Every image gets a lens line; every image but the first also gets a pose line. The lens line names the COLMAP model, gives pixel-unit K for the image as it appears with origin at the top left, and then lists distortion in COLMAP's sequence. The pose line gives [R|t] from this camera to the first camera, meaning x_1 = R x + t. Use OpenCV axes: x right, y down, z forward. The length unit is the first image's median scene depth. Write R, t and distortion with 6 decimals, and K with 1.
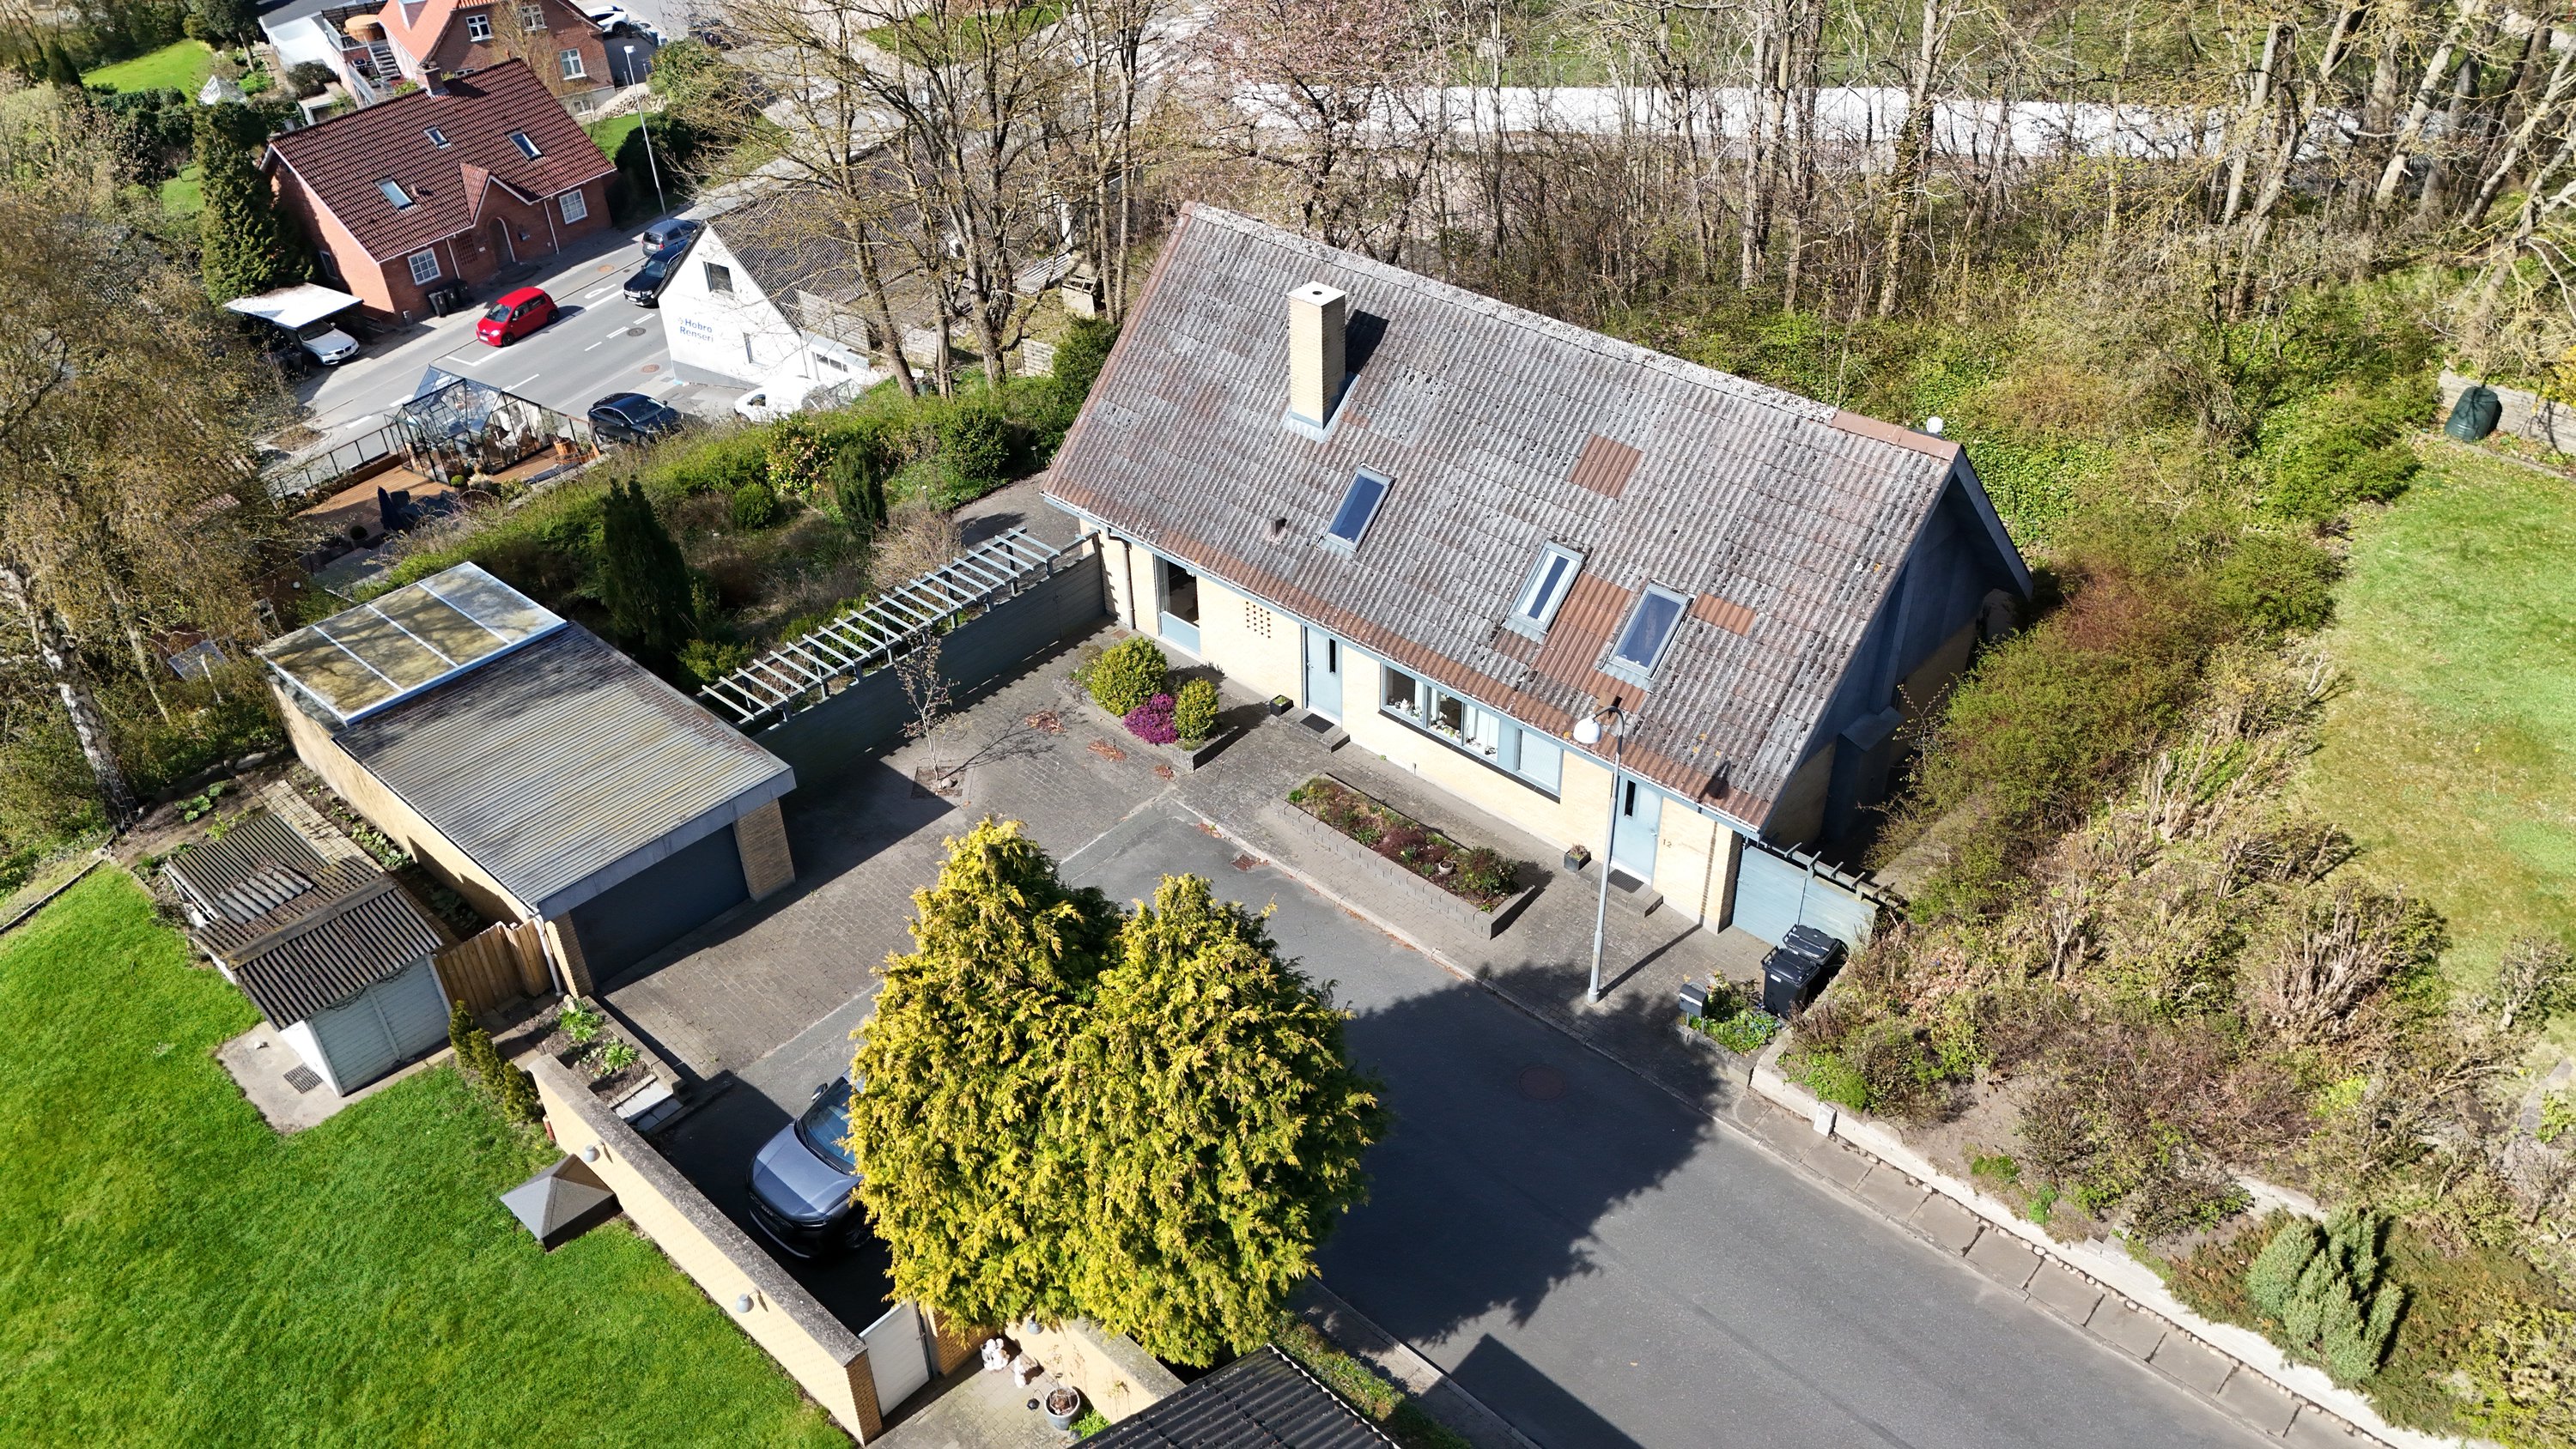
lens RADIAL K [[1873.7, 0, 1274.9], [0, 1873.7, 721.2], [0, 0, 1]] dist [0.111204, -0.136162]
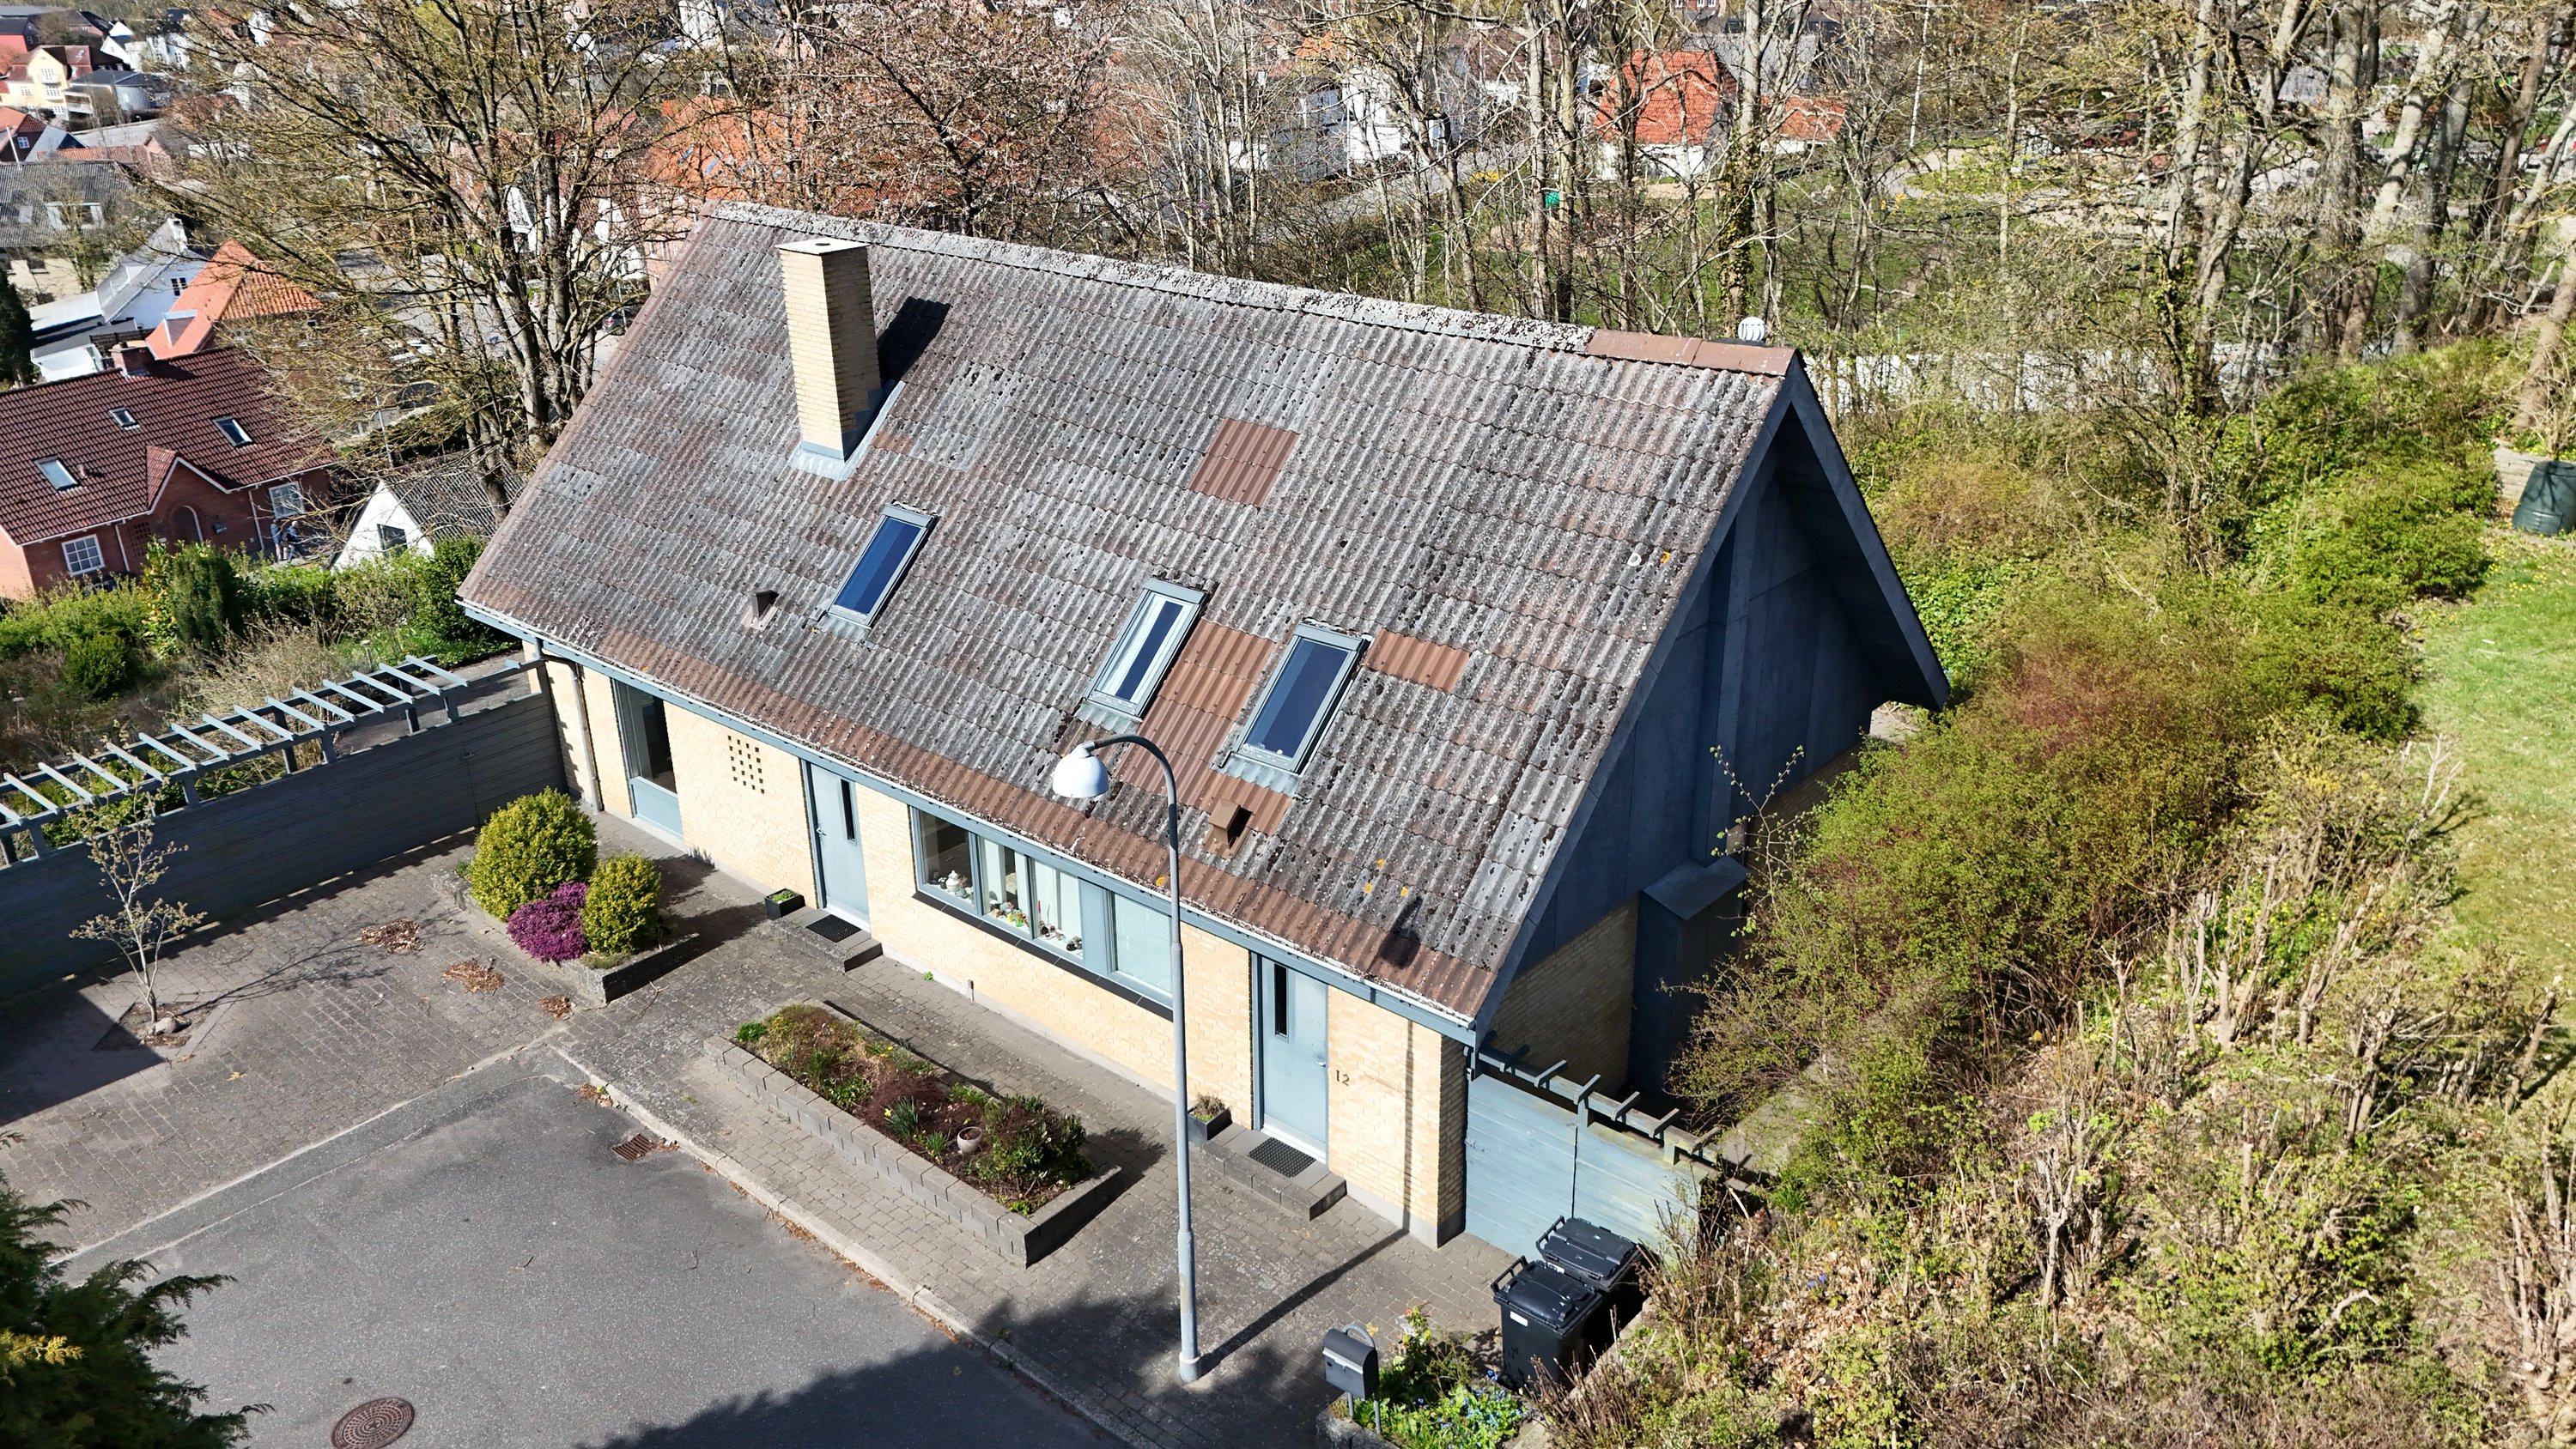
lens RADIAL K [[1873.7, 0, 1274.9], [0, 1873.7, 721.2], [0, 0, 1]] dist [0.111204, -0.136162]
pose [[0.999517, -0.001124, 0.031049, 0.175101], [0.008031, 0.974726, -0.223258, 0.088086], [-0.030013, 0.223400, 0.974265, 0.442680]]
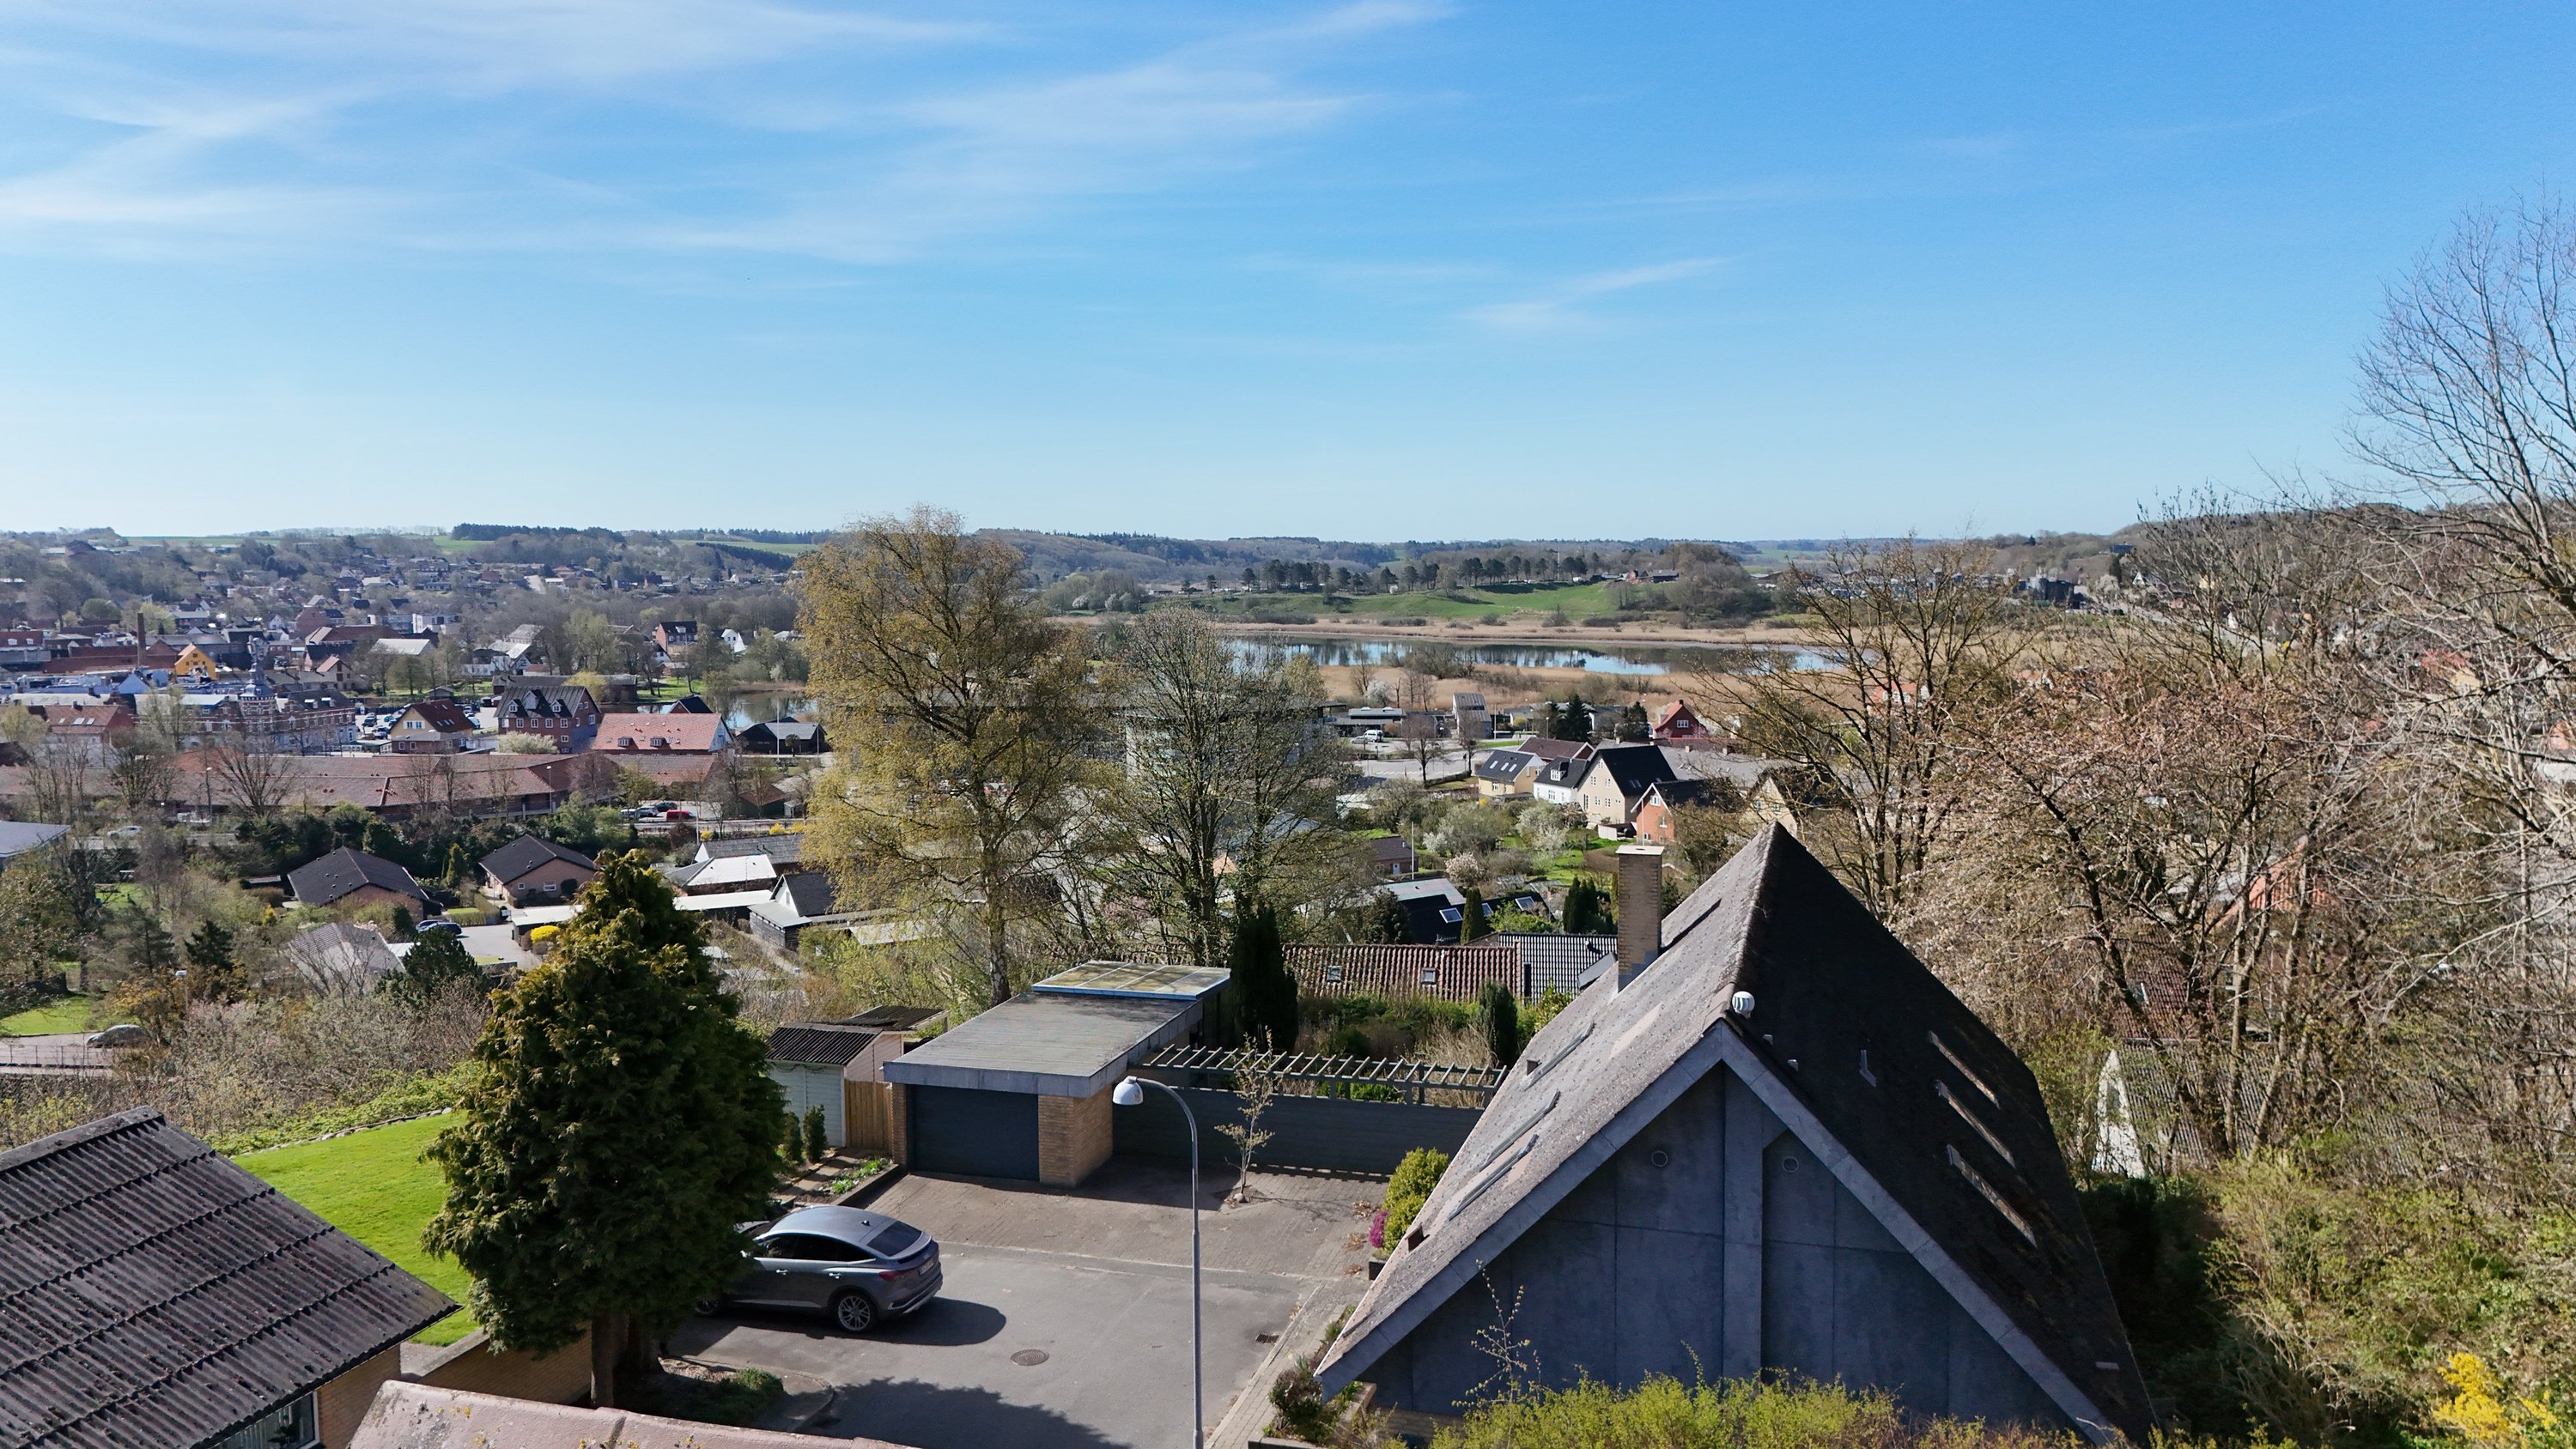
lens RADIAL K [[1889.9, 0, 1283.1], [0, 1889.9, 730.8], [0, 0, 1]] dist [0.093017, -0.094670]
pose [[0.440959, 0.103082, -0.891588, 0.882245], [-0.530878, 0.830933, -0.166491, -0.023534], [0.723687, 0.546740, 0.421131, 0.480754]]
